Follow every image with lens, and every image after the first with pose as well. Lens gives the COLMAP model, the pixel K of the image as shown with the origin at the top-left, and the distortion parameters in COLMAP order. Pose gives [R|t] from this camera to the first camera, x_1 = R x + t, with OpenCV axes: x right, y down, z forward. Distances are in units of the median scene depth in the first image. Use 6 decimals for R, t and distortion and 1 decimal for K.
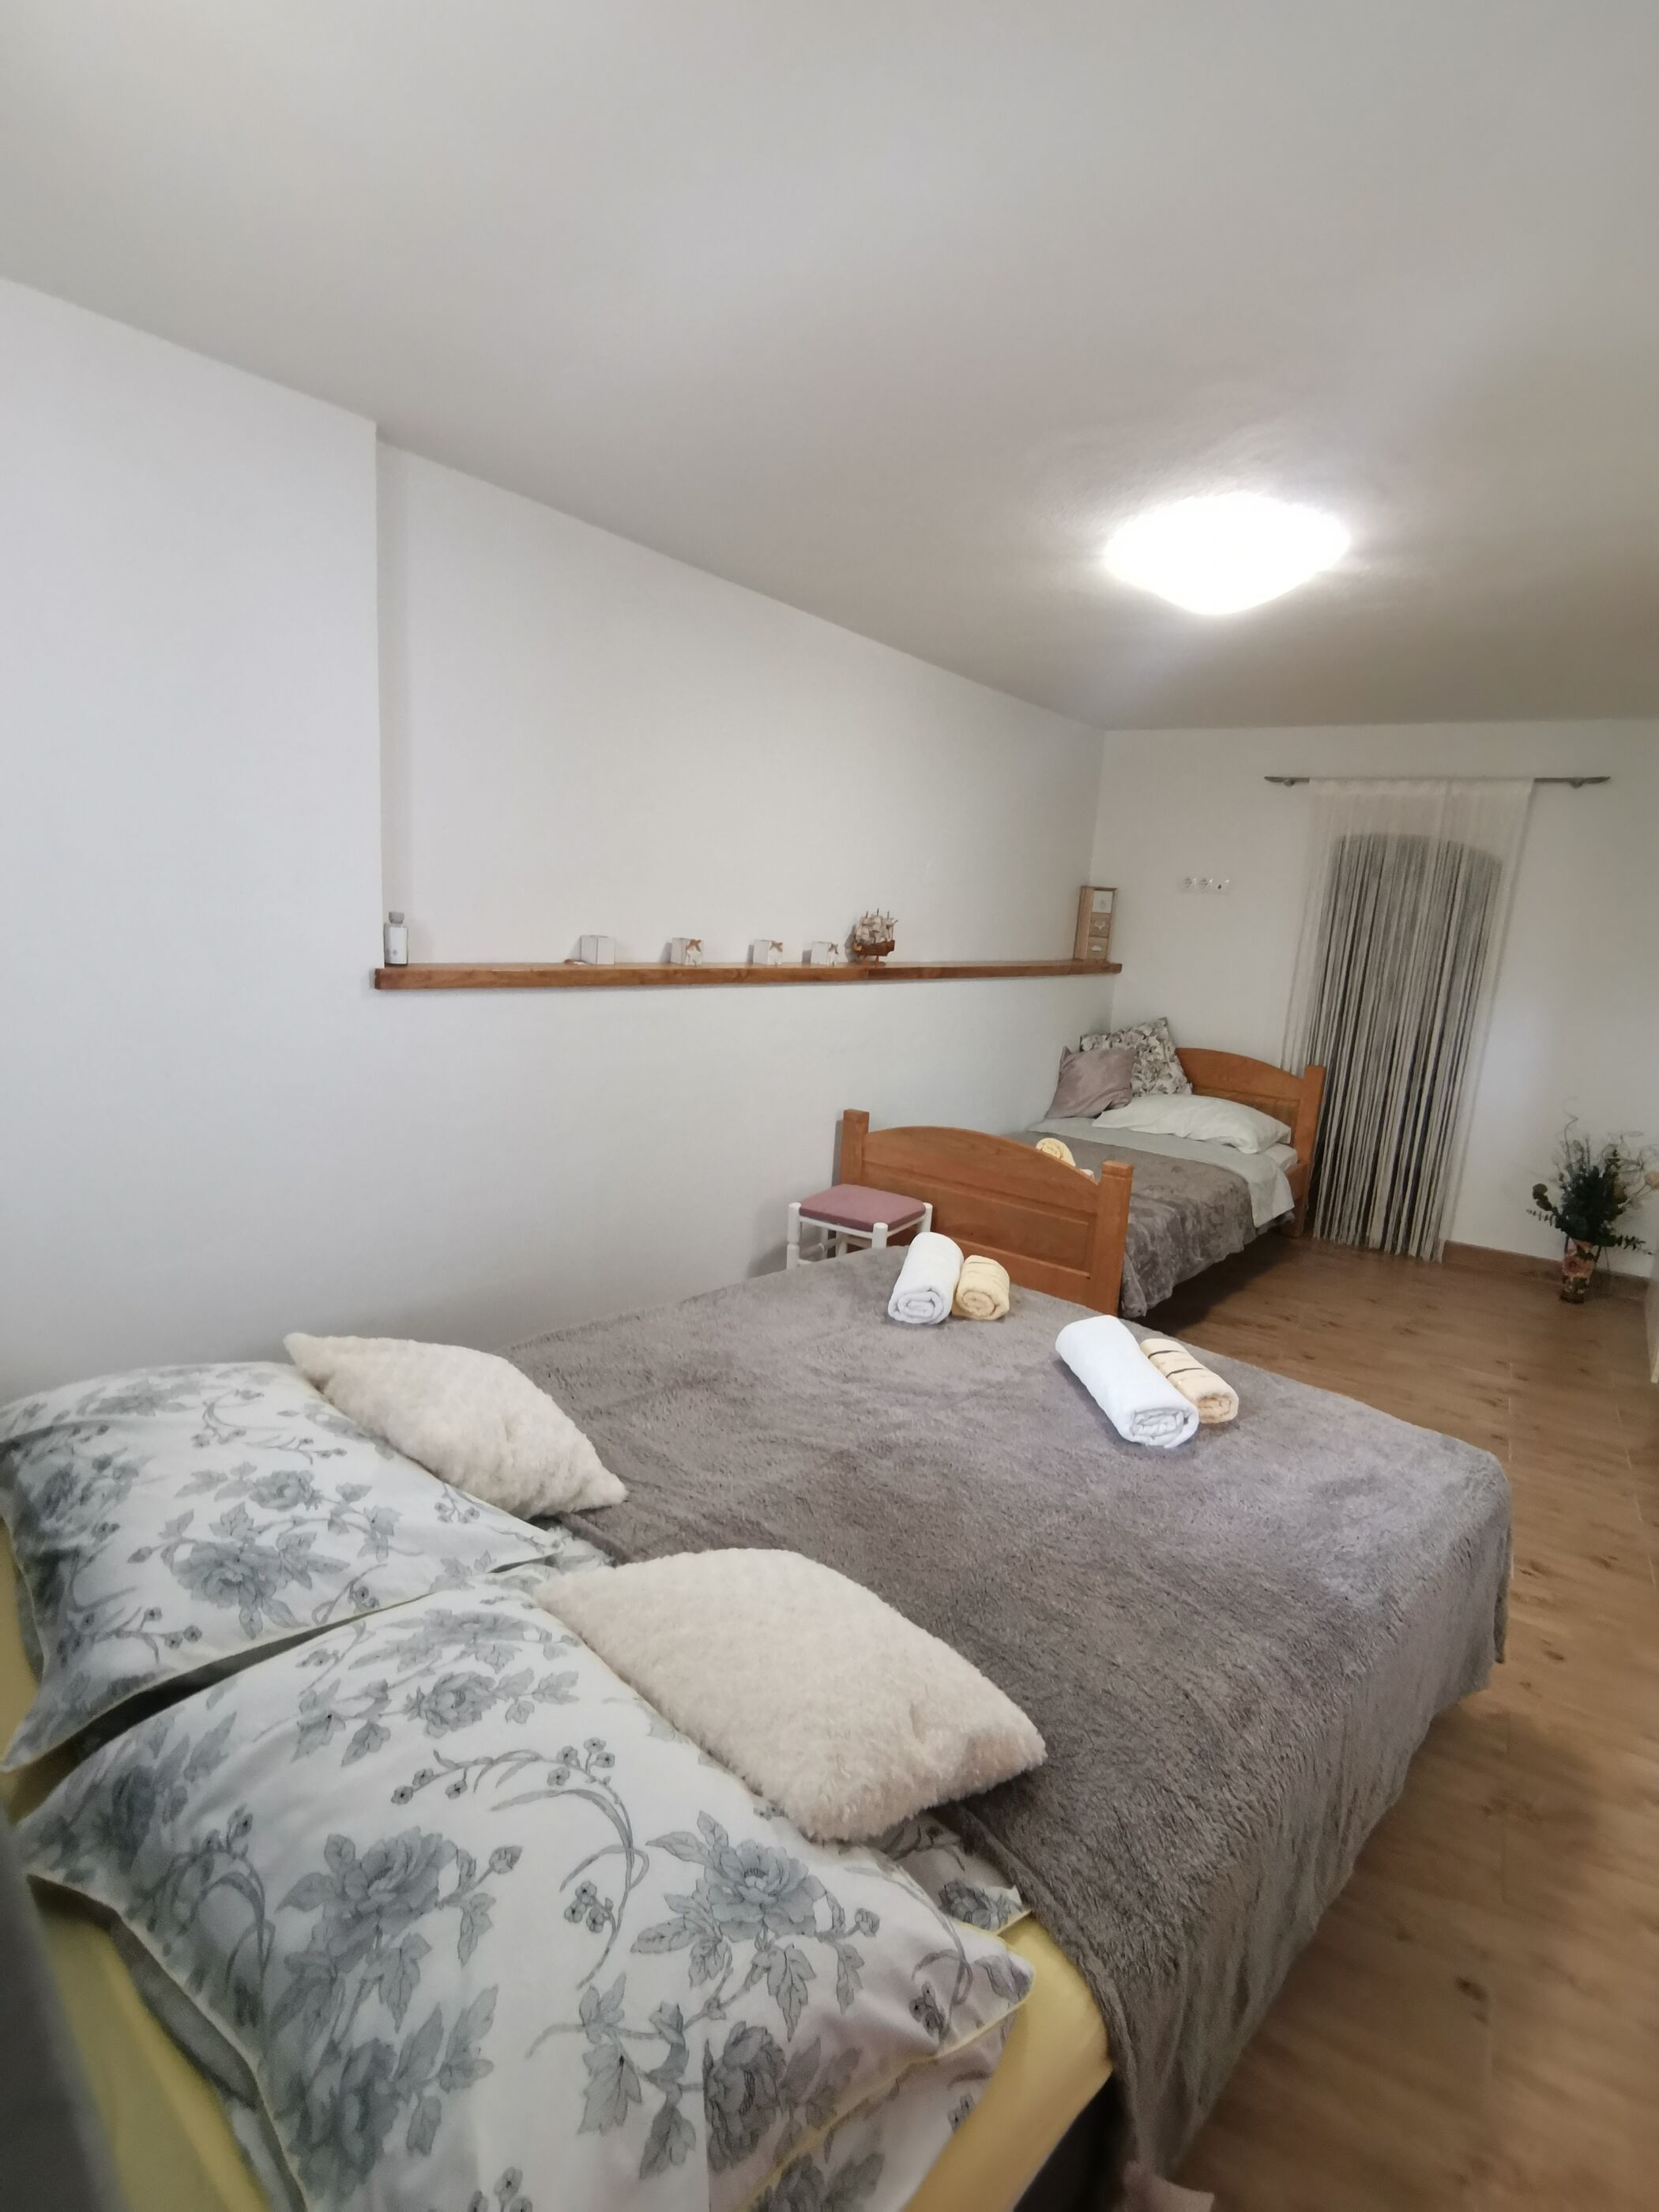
lens RADIAL K [[1083.3, 0, 819.8], [0, 1083.3, 1111.2], [0, 0, 1]] dist [0.006282, -0.012861]
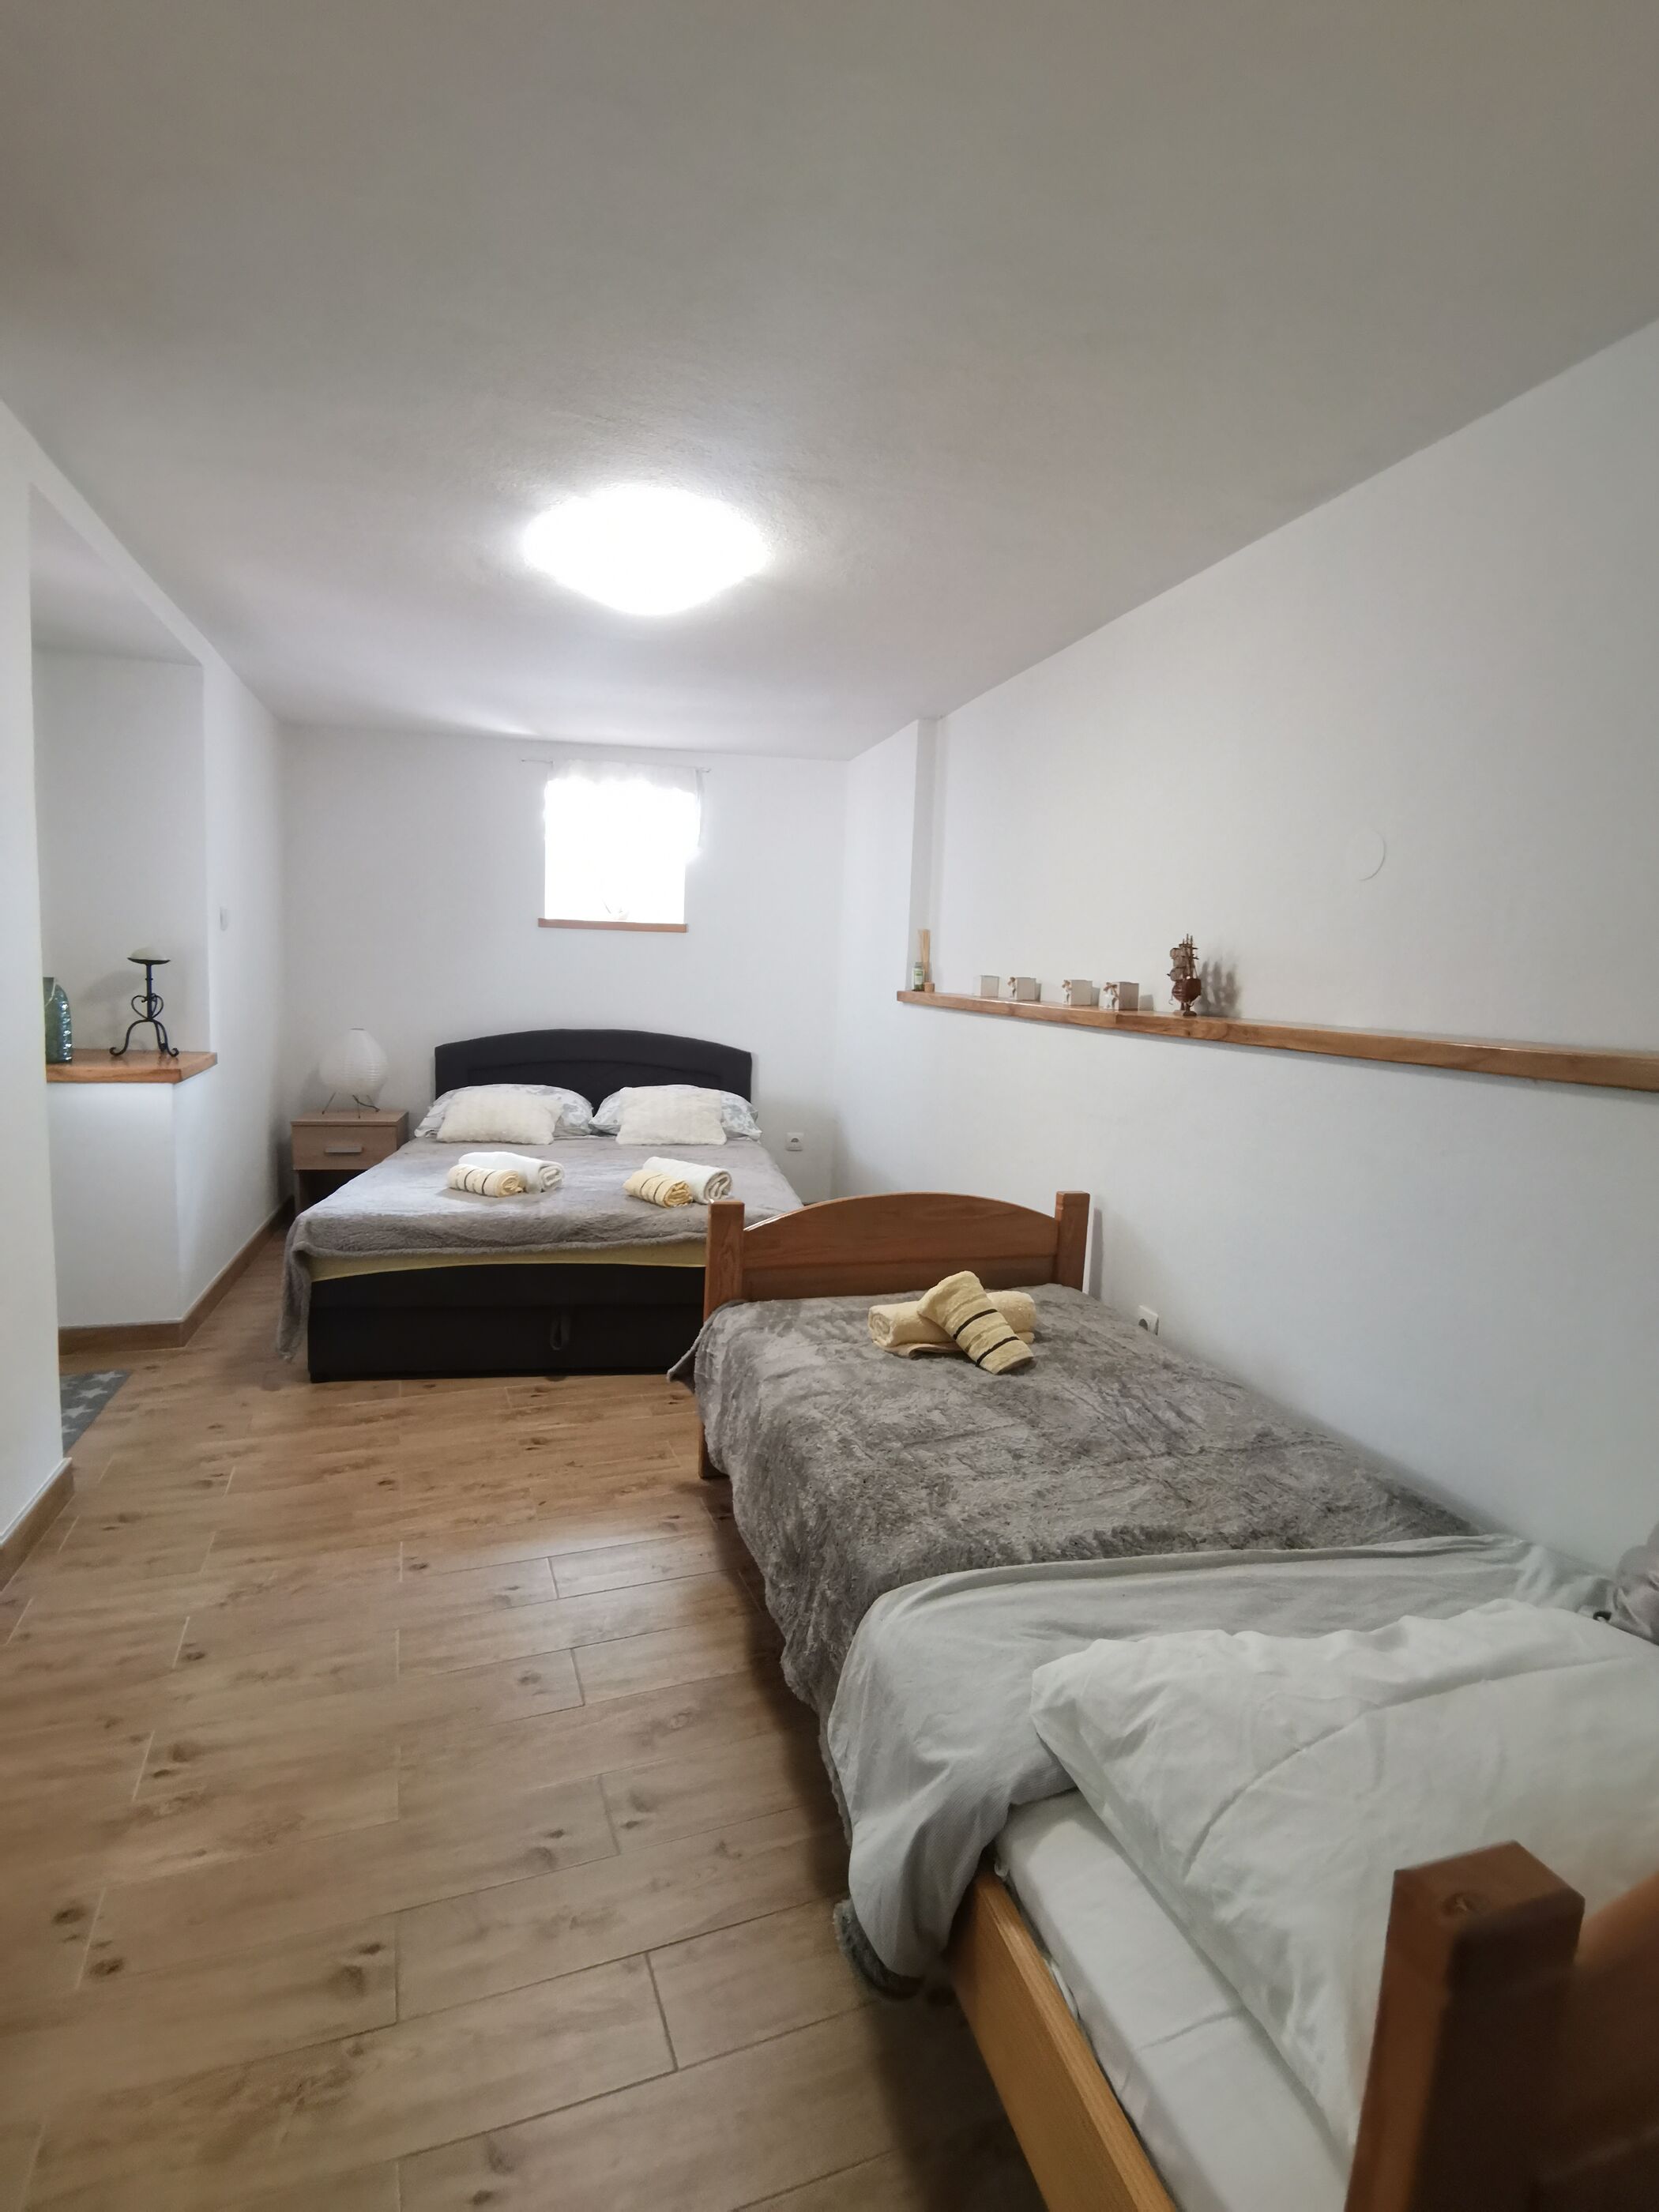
lens RADIAL K [[1083.3, 0, 850.5], [0, 1083.3, 1102.3], [0, 0, 1]] dist [0.006282, -0.012861]
pose [[-0.575514, 0.011903, -0.817706, 0.609859], [-0.227348, 0.958150, 0.173958, -0.128517], [0.785555, 0.286019, -0.548722, 1.029898]]
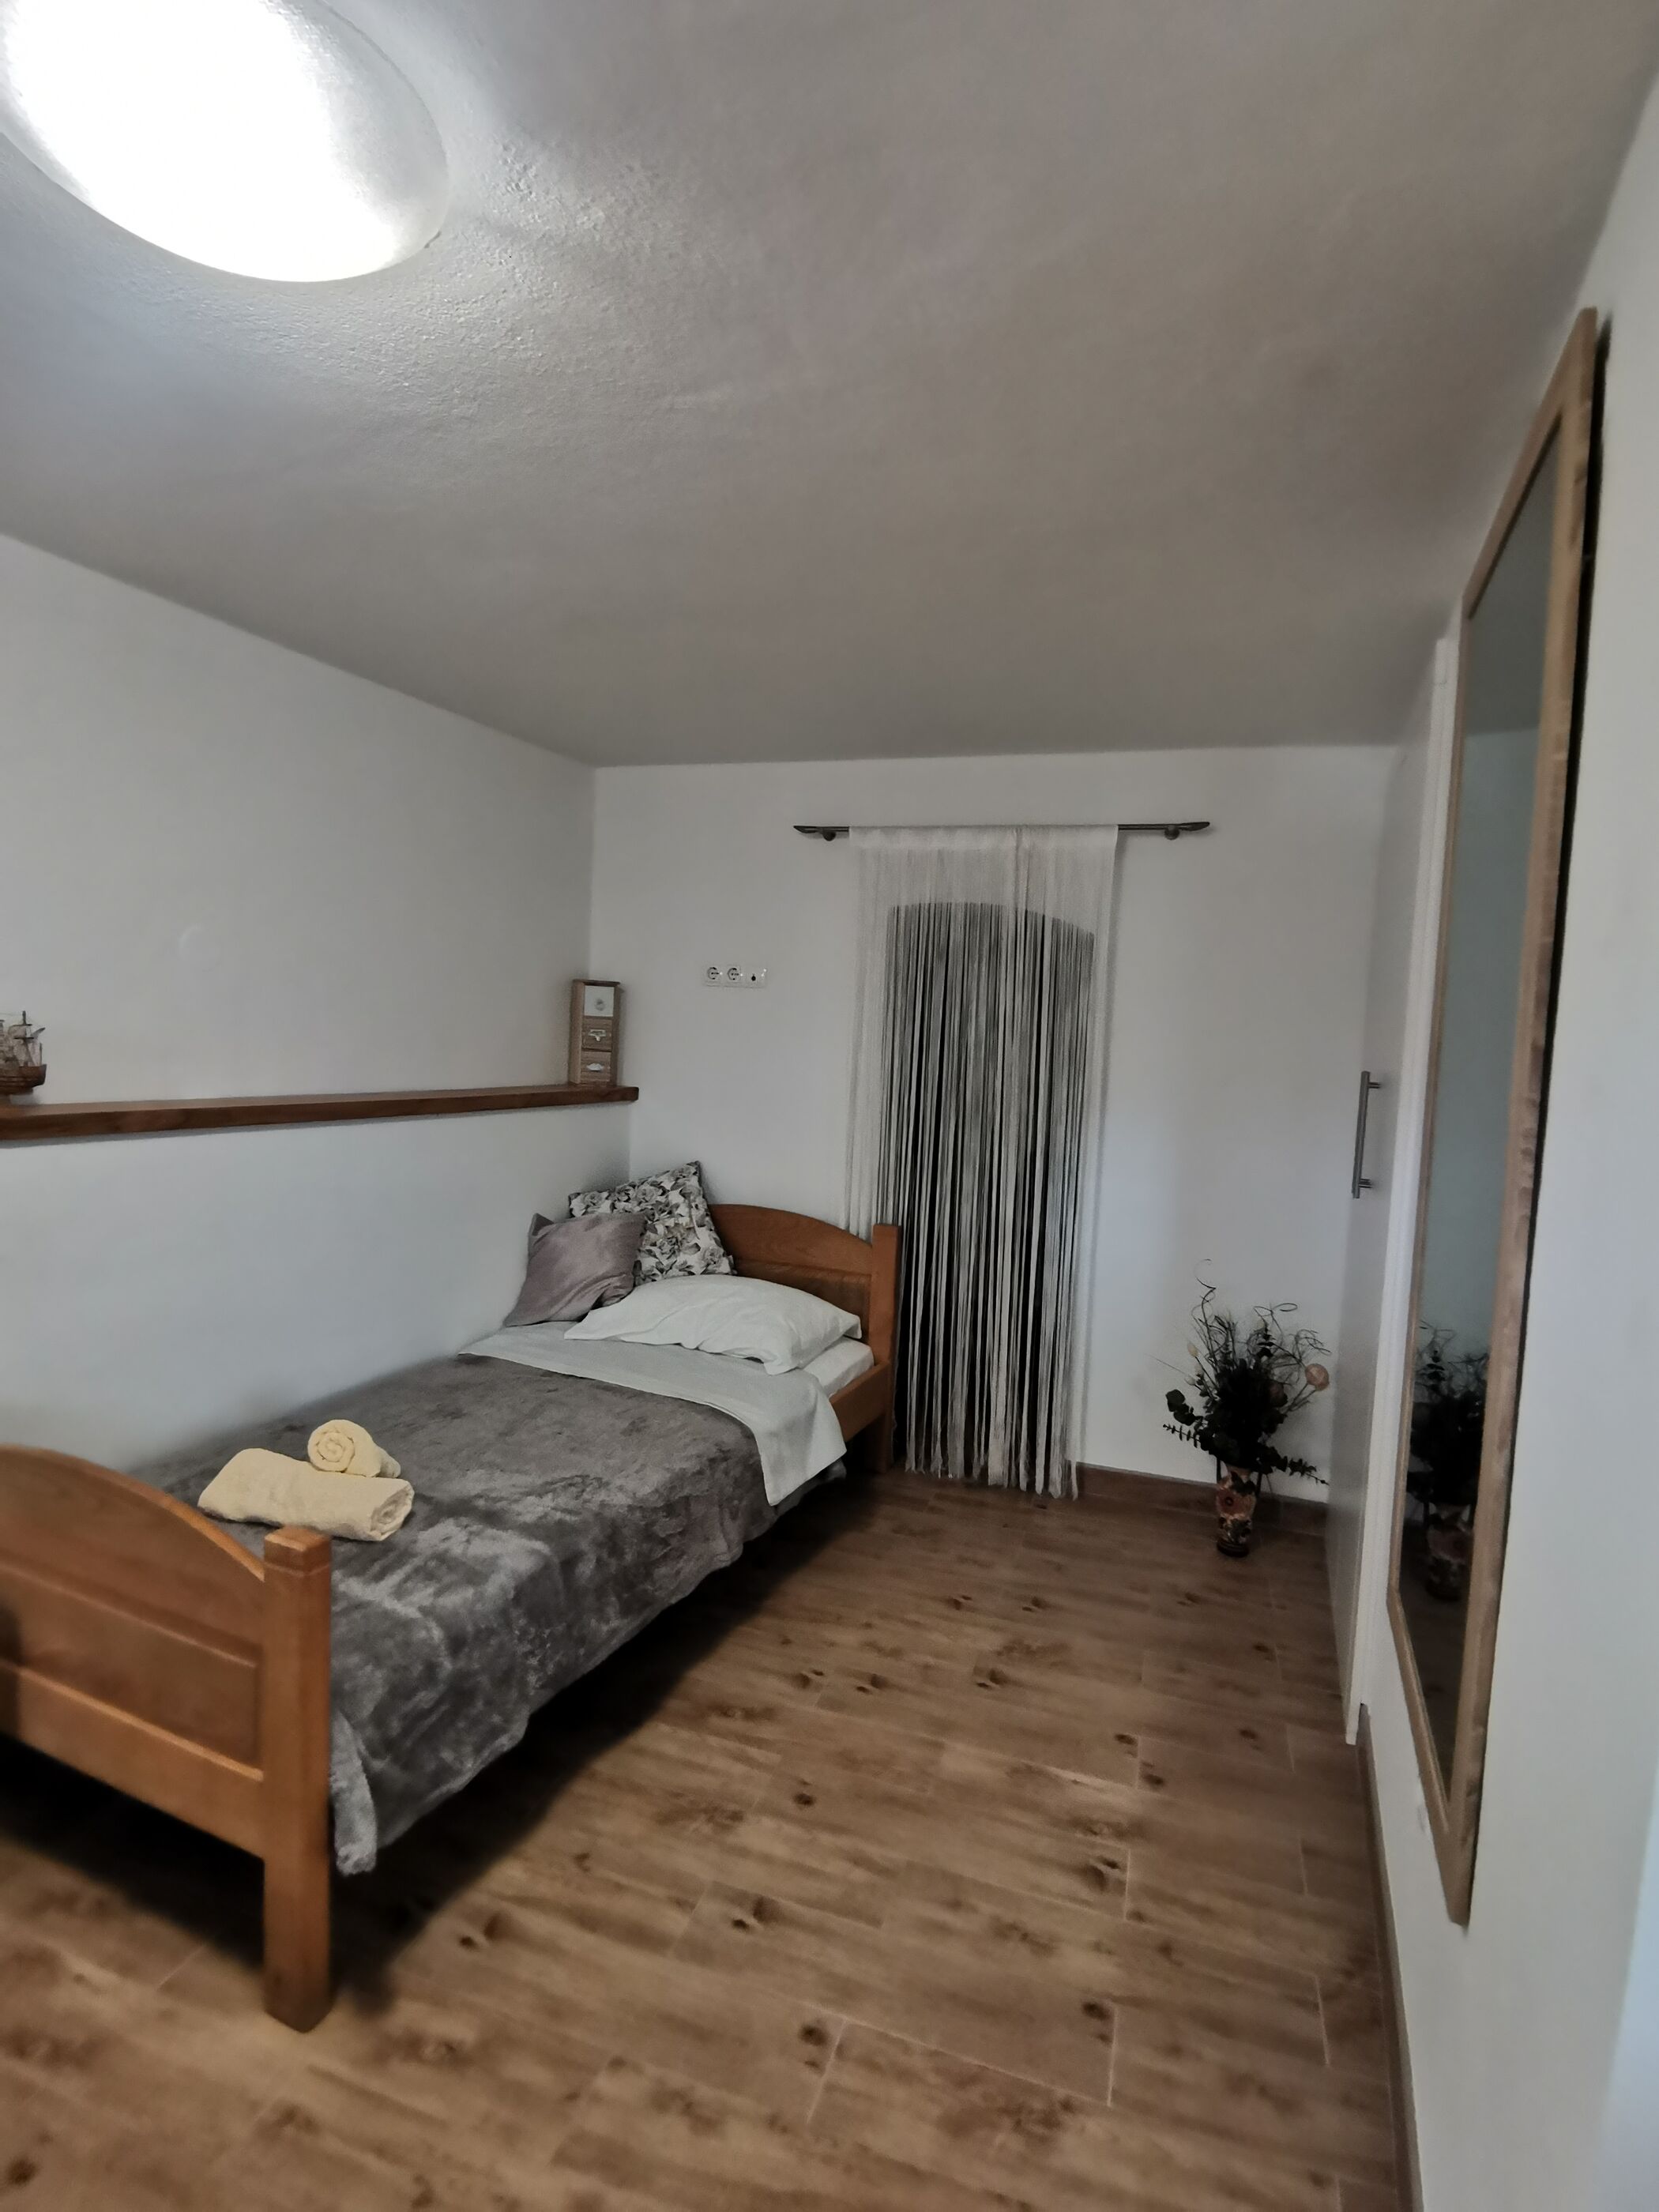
lens RADIAL K [[1083.3, 0, 840.5], [0, 1083.3, 1109.9], [0, 0, 1]] dist [0.006282, -0.012861]
pose [[0.969752, -0.034342, 0.241663, 0.270431], [0.060273, 0.993085, -0.100744, -0.048653], [-0.236532, 0.112262, 0.965116, 0.330525]]
